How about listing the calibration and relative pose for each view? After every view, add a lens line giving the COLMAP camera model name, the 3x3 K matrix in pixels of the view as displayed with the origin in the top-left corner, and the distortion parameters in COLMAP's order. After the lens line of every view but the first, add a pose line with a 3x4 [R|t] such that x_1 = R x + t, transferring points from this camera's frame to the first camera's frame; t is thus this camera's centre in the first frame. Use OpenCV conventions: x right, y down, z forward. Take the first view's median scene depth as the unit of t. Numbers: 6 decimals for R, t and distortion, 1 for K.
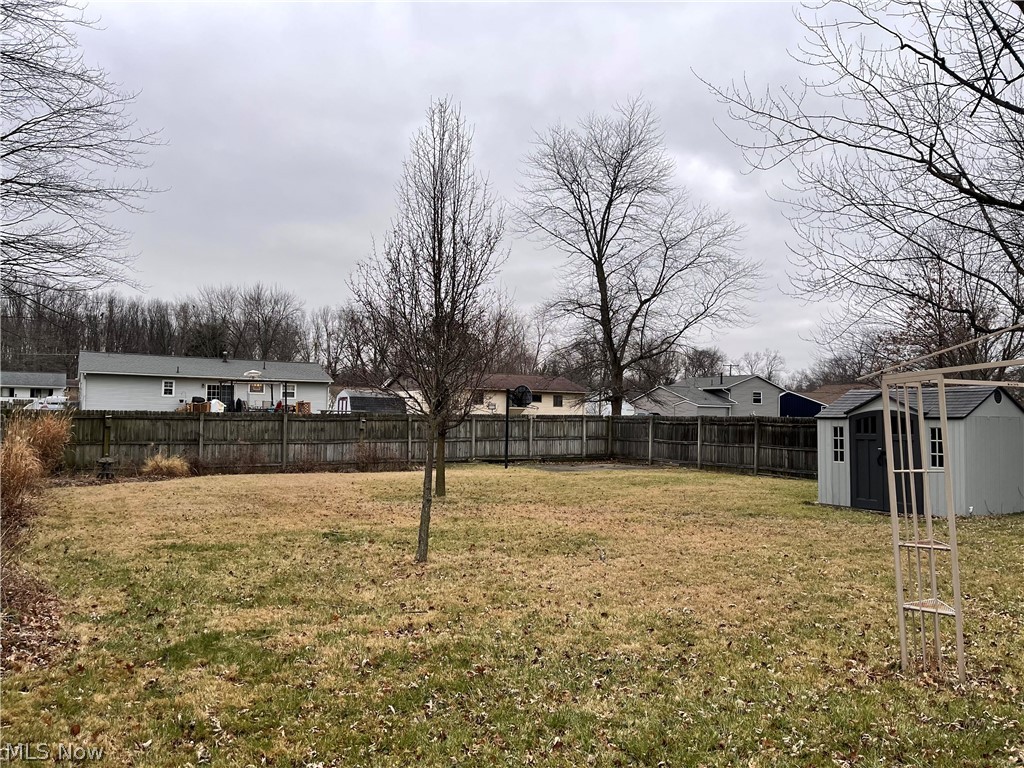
lens RADIAL K [[778.0, 0, 511.4], [0, 778.0, 383.8], [0, 0, 1]] dist [0.055722, -0.052869]
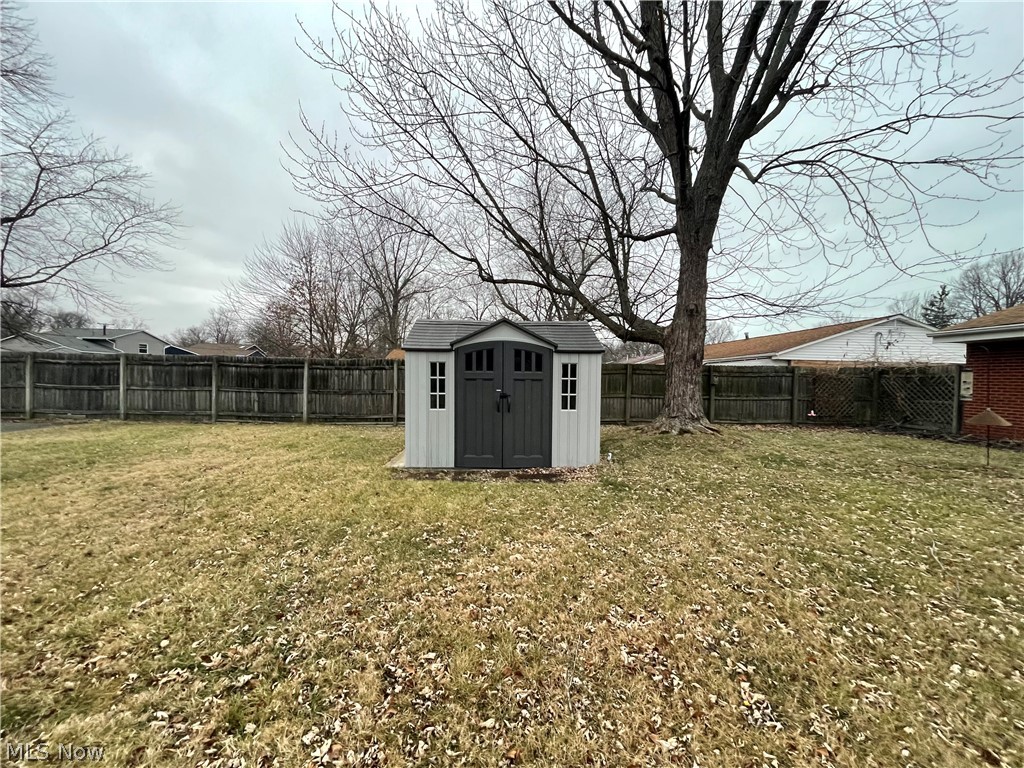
lens RADIAL K [[414.5, 0, 513.6], [0, 414.5, 389.8], [0, 0, 1]] dist [-0.001125, -0.001039]
pose [[0.485769, -0.032985, 0.873465, 0.073739], [-0.049293, 0.996664, 0.065051, 0.034912], [-0.872696, -0.074655, 0.482522, 0.503317]]
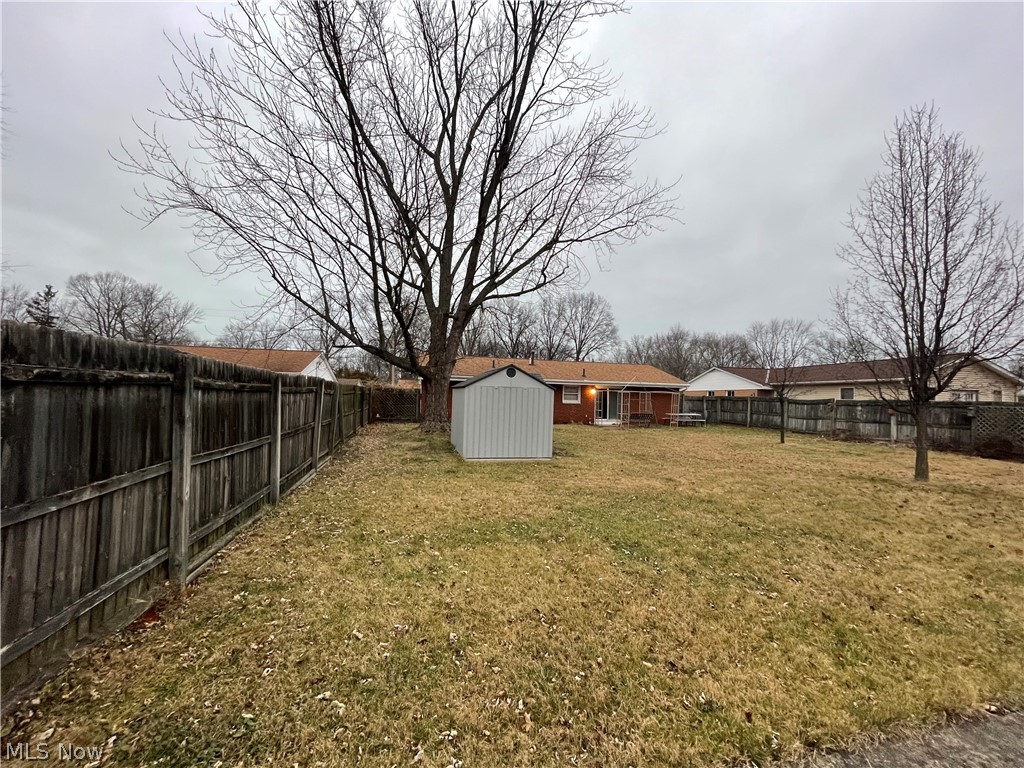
lens RADIAL K [[414.5, 0, 510.4], [0, 414.5, 389.6], [0, 0, 1]] dist [-0.001125, -0.001039]
pose [[-0.950409, -0.033221, 0.309222, 0.182818], [-0.053306, 0.996966, -0.056729, 0.059870], [-0.306399, -0.070399, -0.949296, 1.170842]]
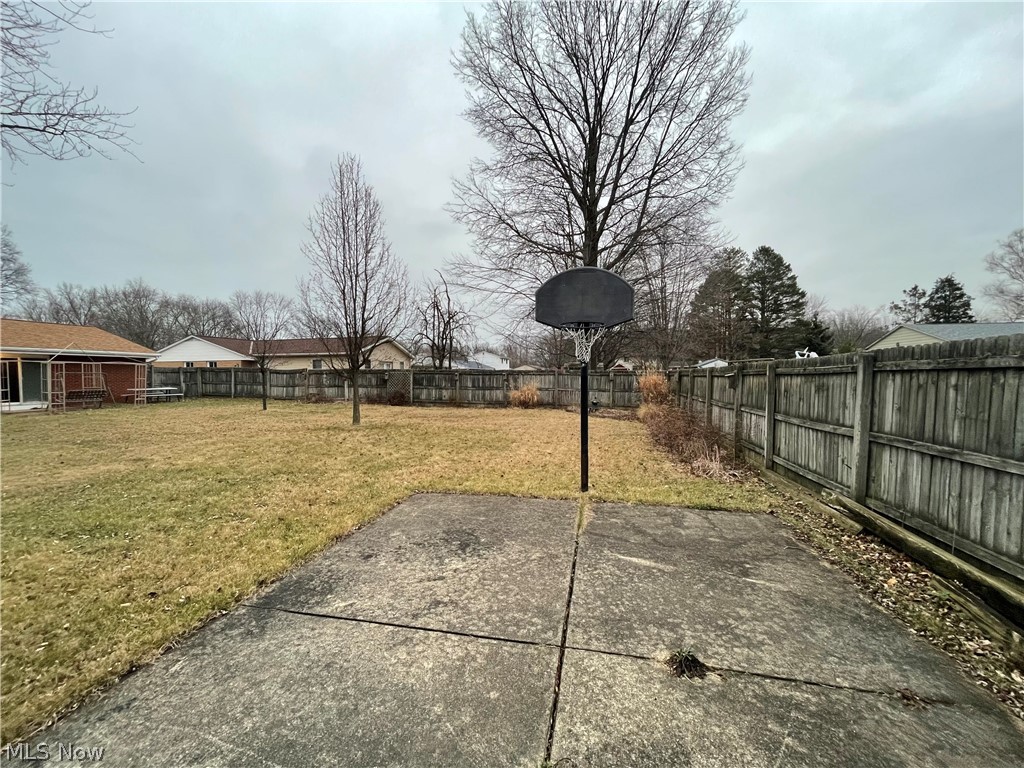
lens RADIAL K [[414.5, 0, 512.5], [0, 414.5, 388.9], [0, 0, 1]] dist [-0.001125, -0.001039]
pose [[-0.698394, 0.009374, -0.715652, 0.186970], [0.021389, 0.999741, -0.007779, 0.063199], [0.715394, -0.020740, -0.698413, 1.221206]]
